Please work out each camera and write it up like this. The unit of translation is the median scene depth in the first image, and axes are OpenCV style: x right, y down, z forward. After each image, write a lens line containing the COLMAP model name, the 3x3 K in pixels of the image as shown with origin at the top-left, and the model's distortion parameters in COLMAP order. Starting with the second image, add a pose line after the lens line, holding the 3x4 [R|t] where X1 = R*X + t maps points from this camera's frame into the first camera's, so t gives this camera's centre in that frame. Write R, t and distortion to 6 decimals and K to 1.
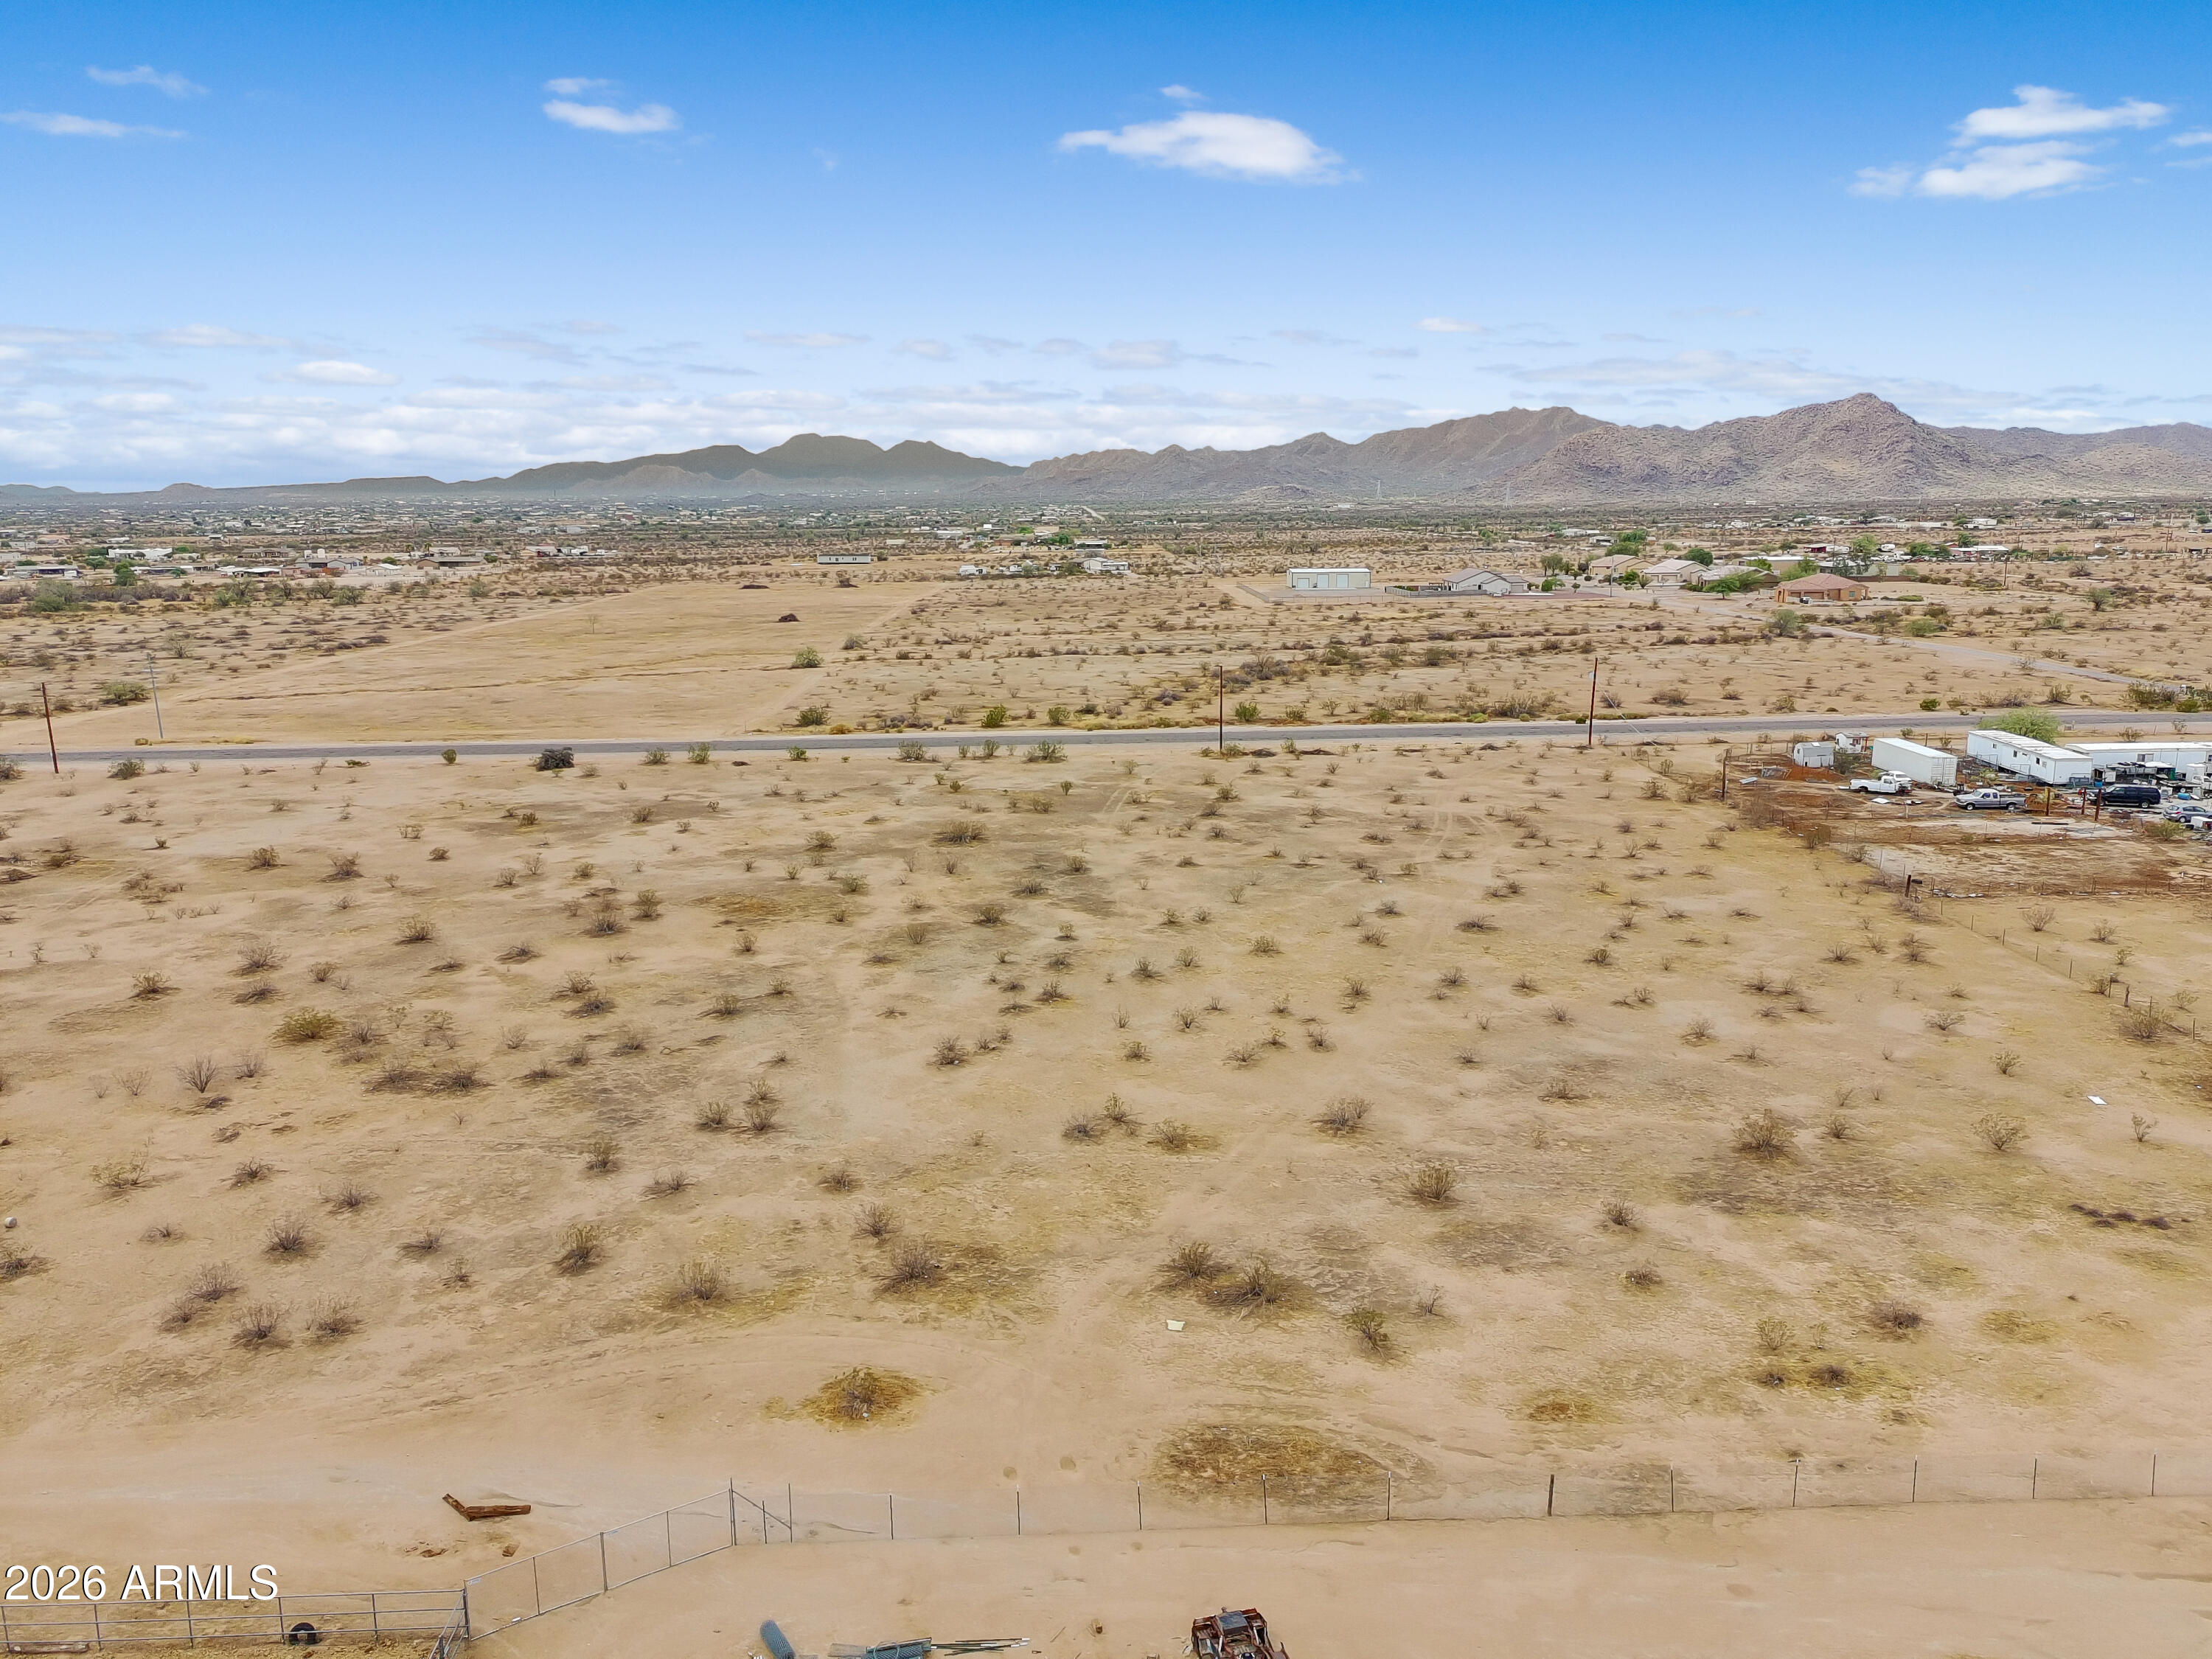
lens RADIAL K [[1634.1, 0, 1115.7], [0, 1634.1, 828.9], [0, 0, 1]] dist [0.071892, -0.081480]
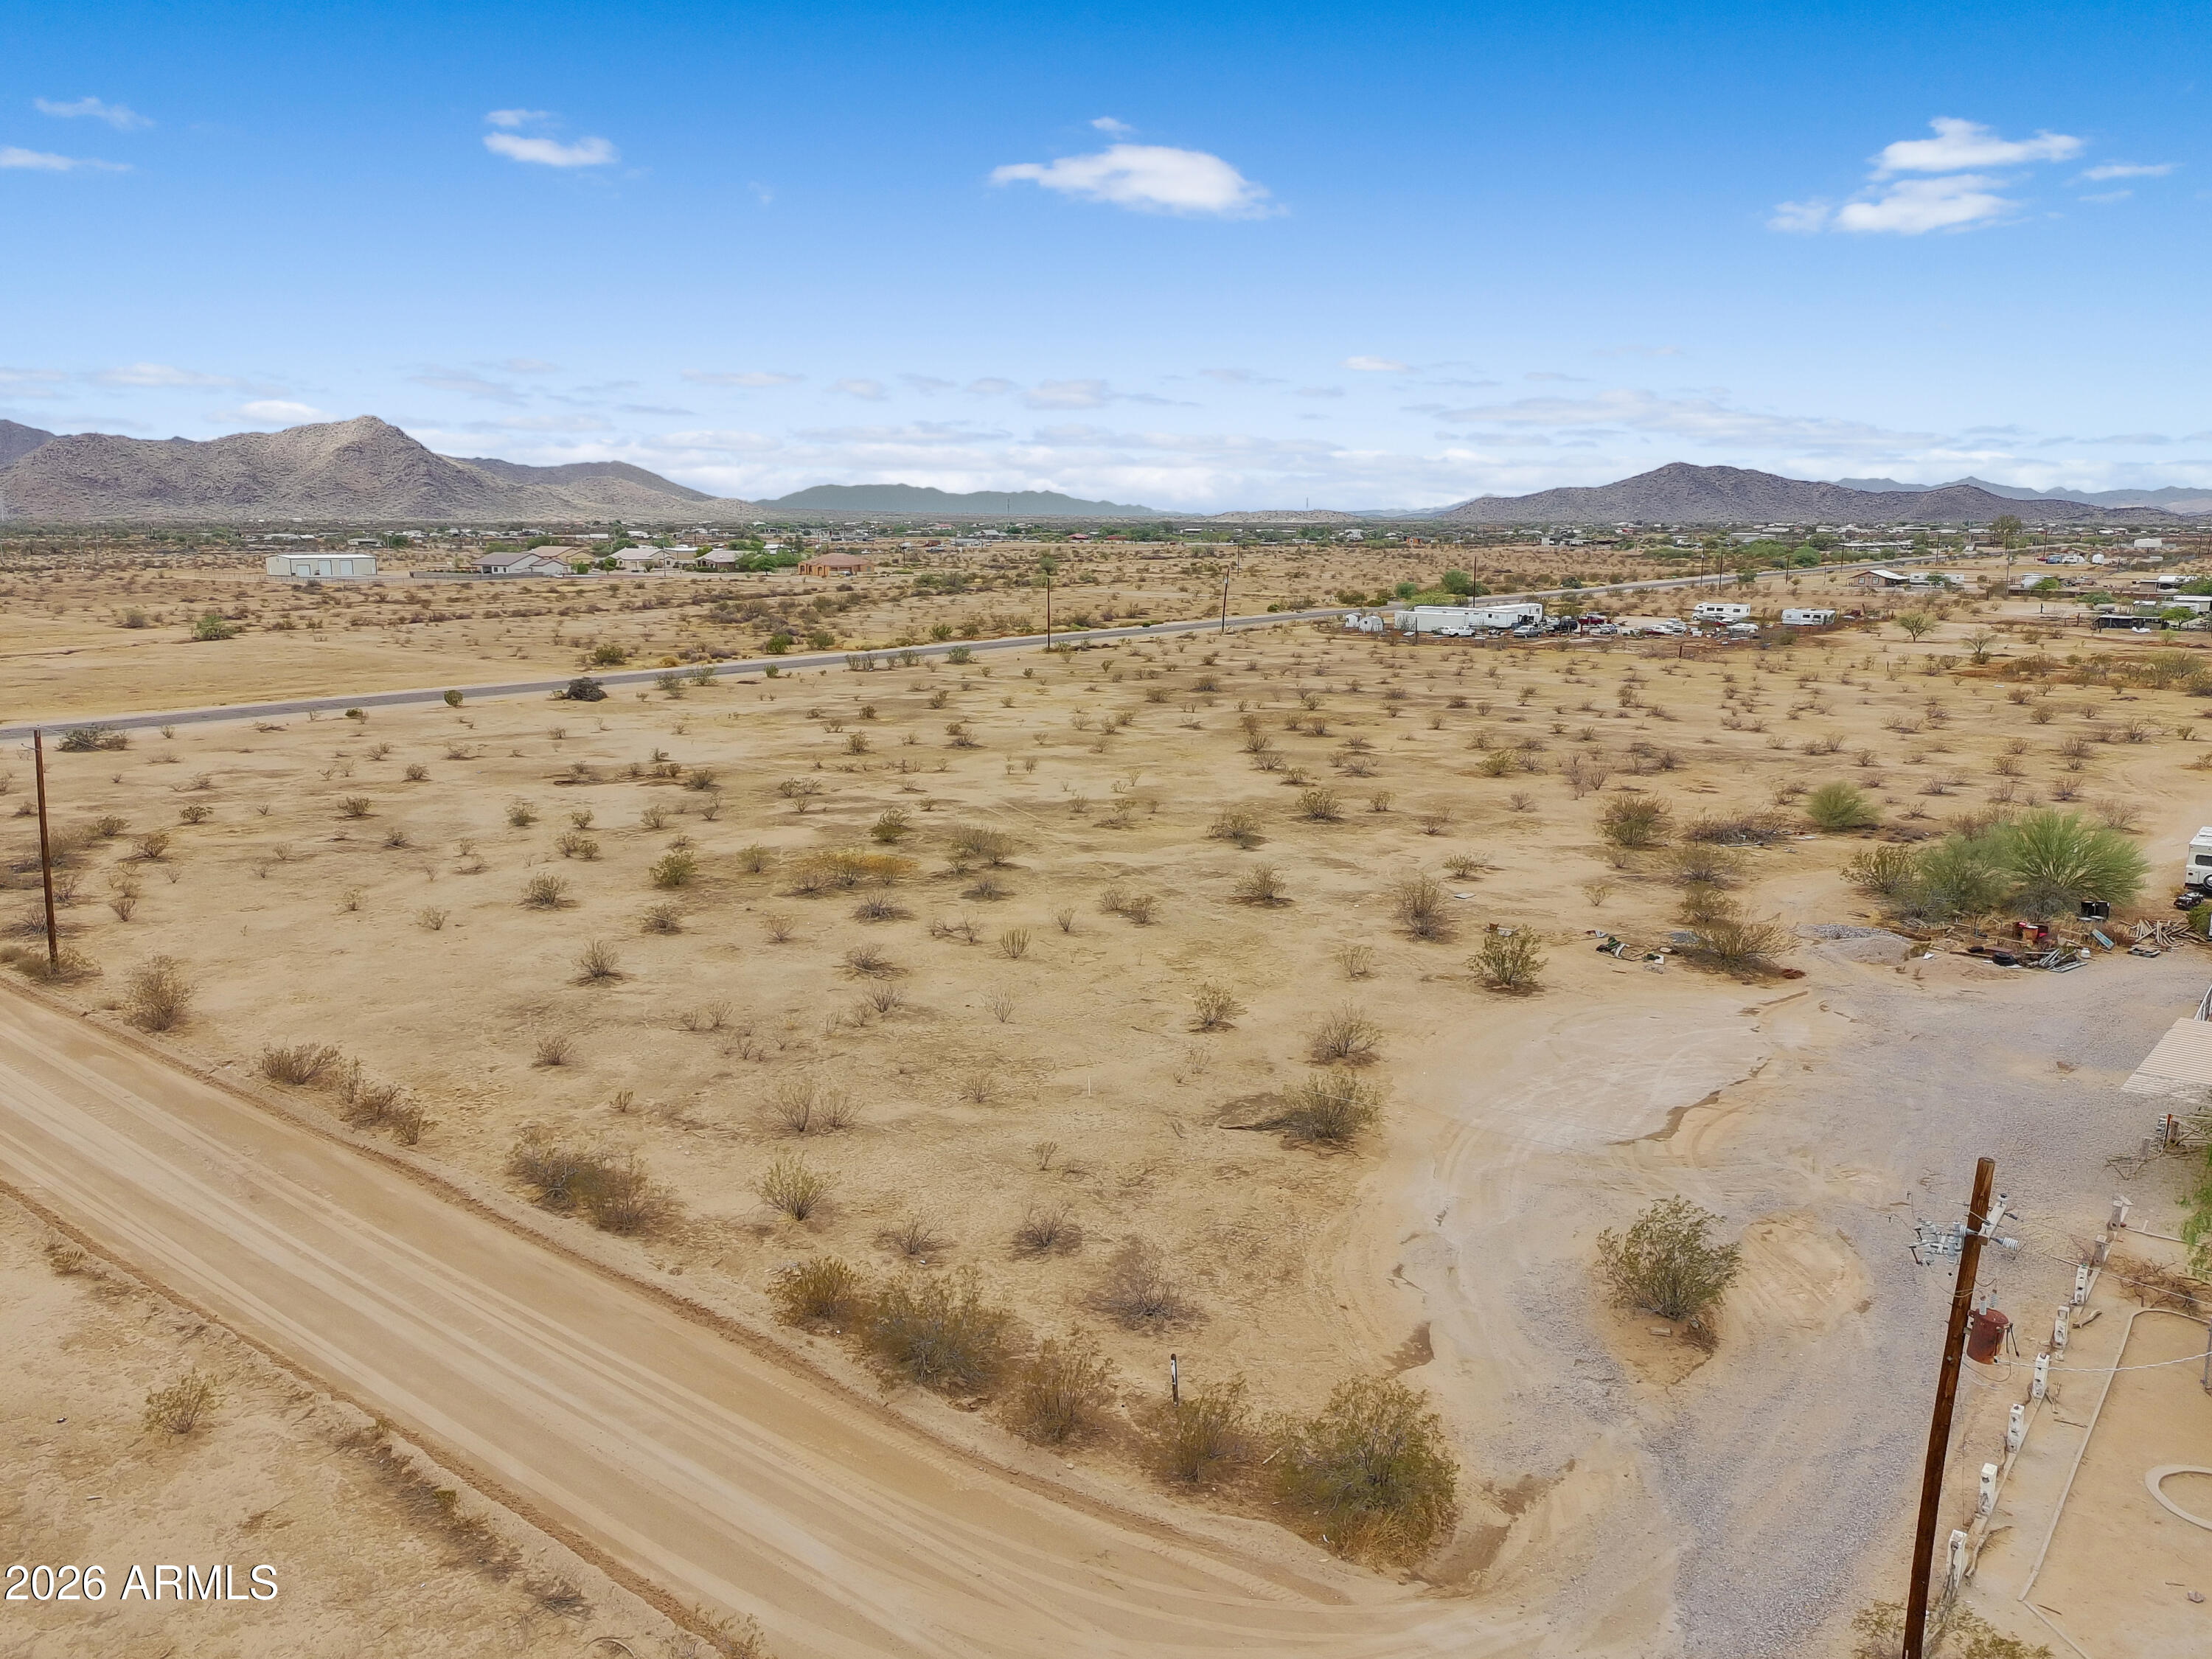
lens RADIAL K [[1640.3, 0, 1113.5], [0, 1640.3, 837.3], [0, 0, 1]] dist [0.072368, -0.086641]
pose [[0.645649, -0.136462, 0.751342, -2.057425], [0.145066, 0.987905, 0.054769, 0.071625], [-0.749729, 0.073633, 0.657636, 0.457260]]
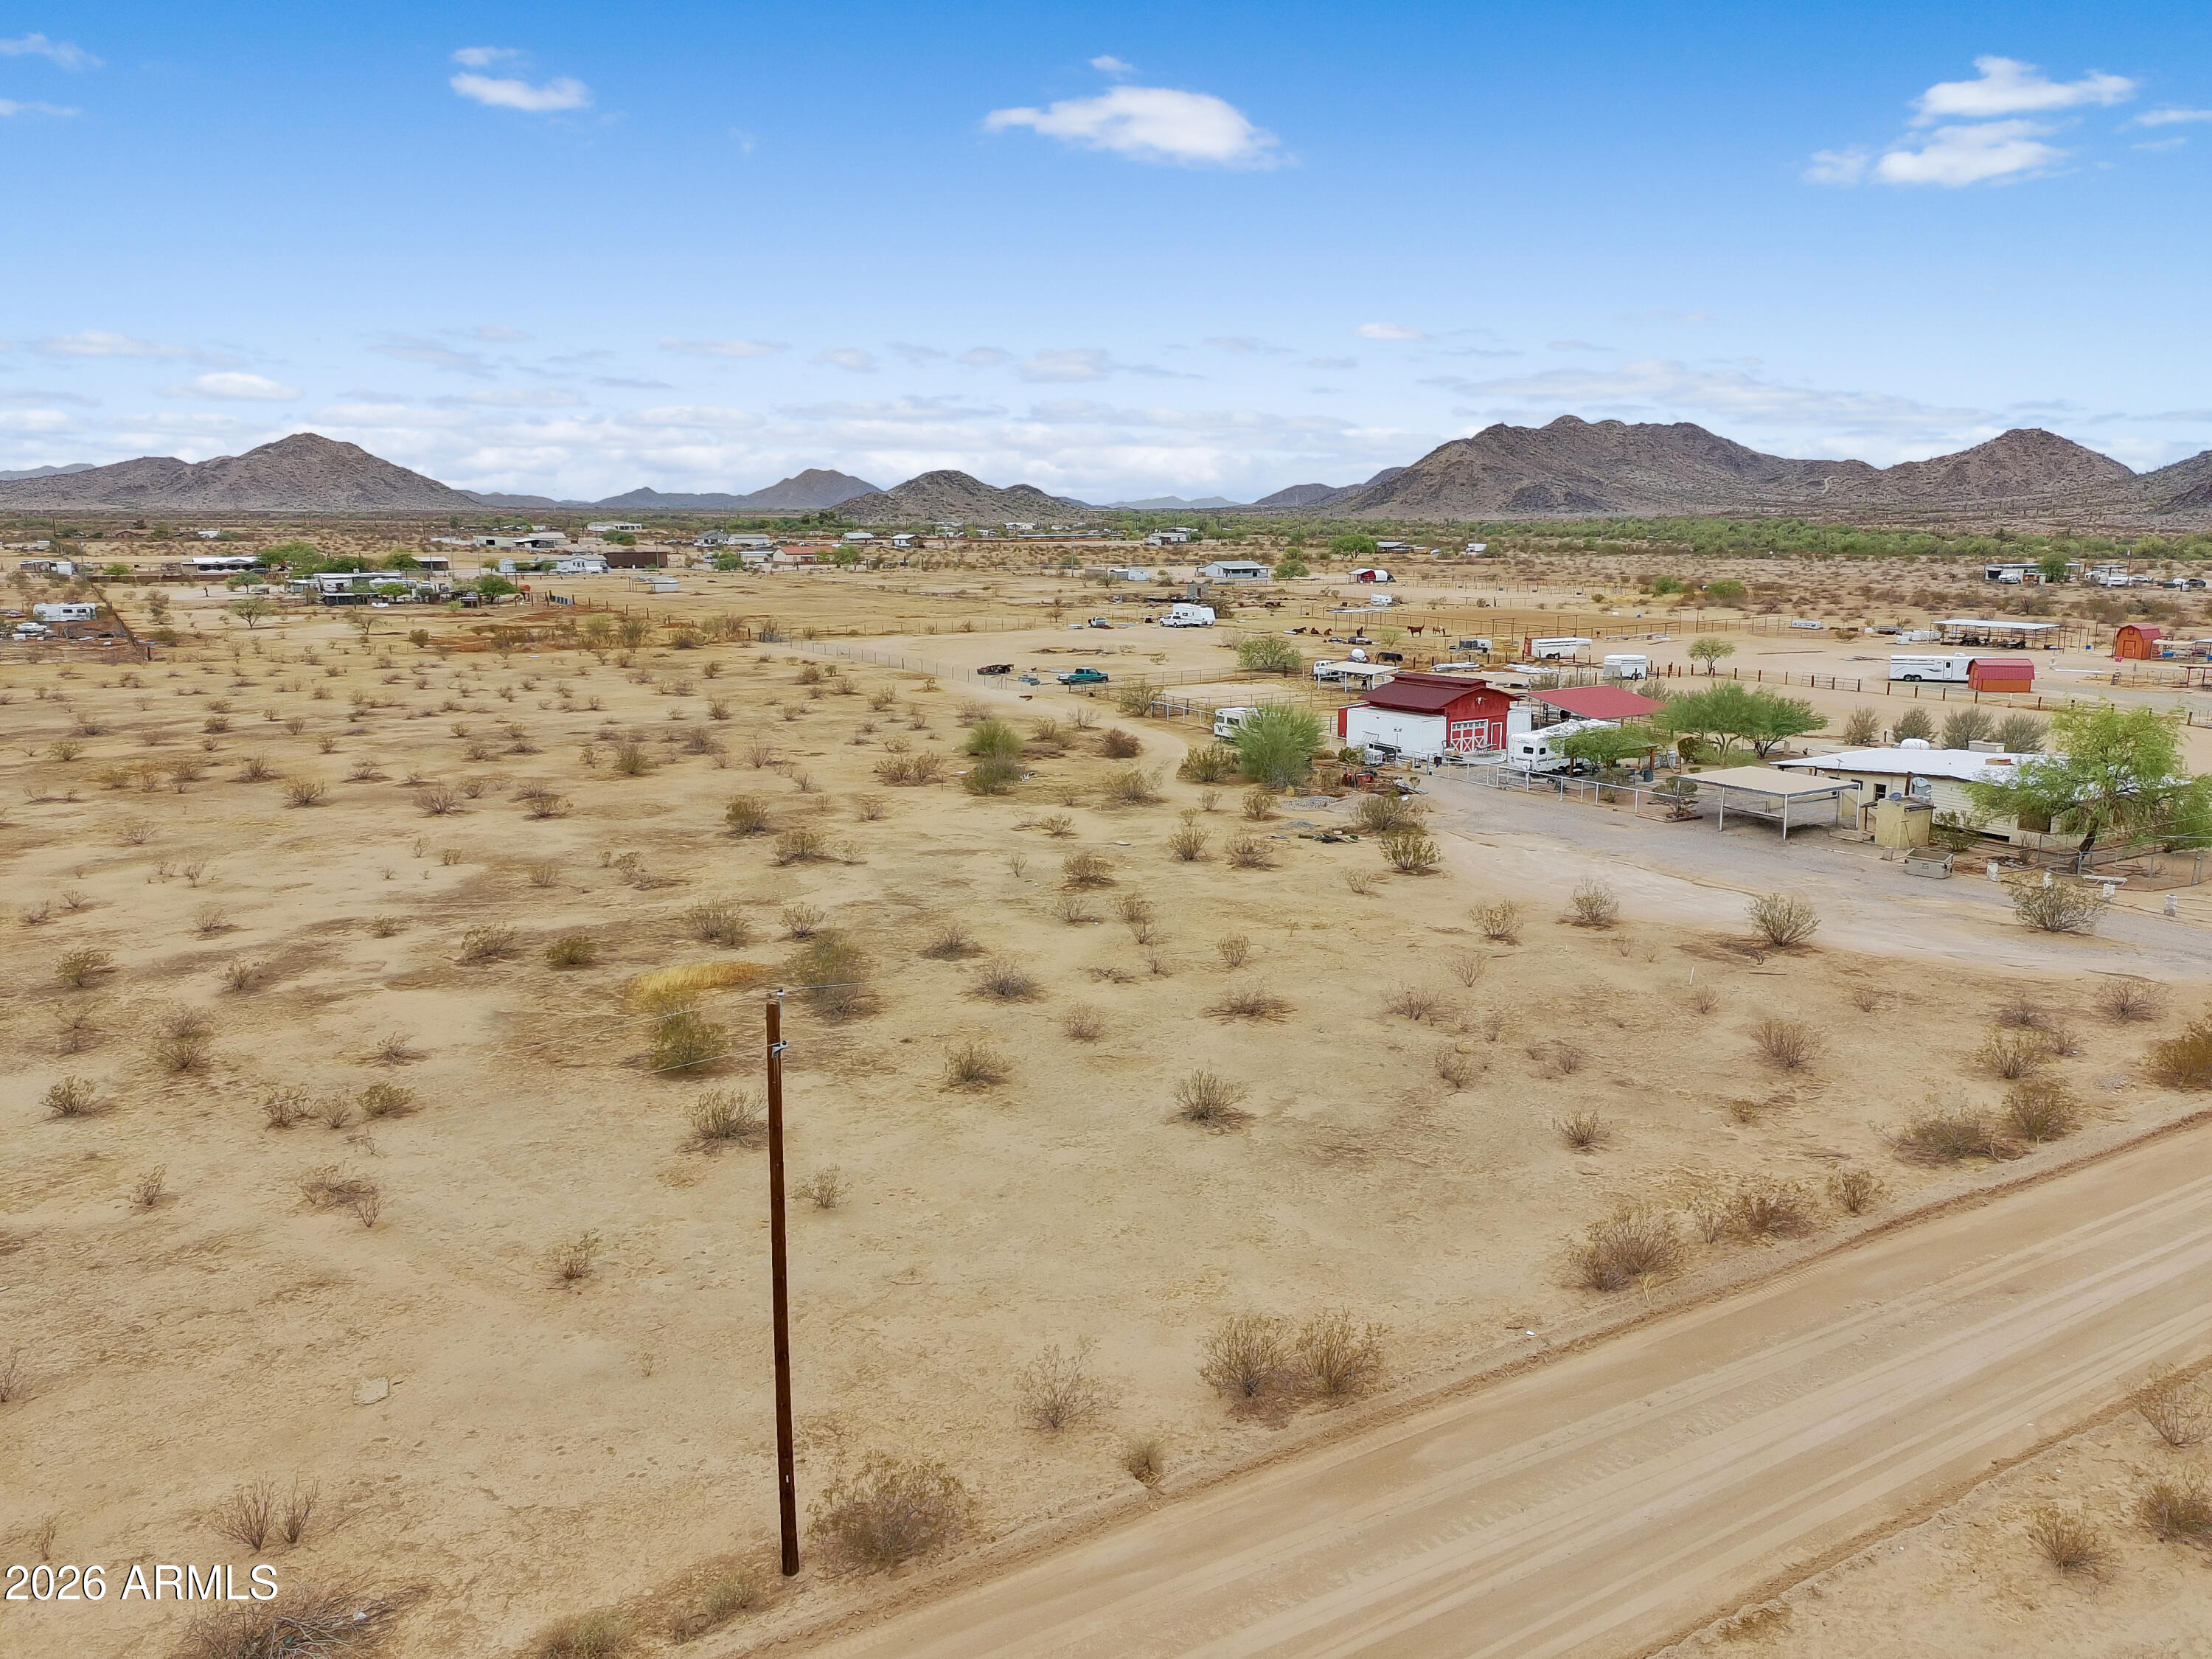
lens RADIAL K [[1634.1, 0, 1115.7], [0, 1634.1, 828.9], [0, 0, 1]] dist [0.071892, -0.081480]
pose [[-0.511001, -0.158205, 0.844896, -2.090336], [0.175341, 0.943066, 0.282635, -0.143417], [-0.841506, 0.292572, -0.454168, 1.549925]]
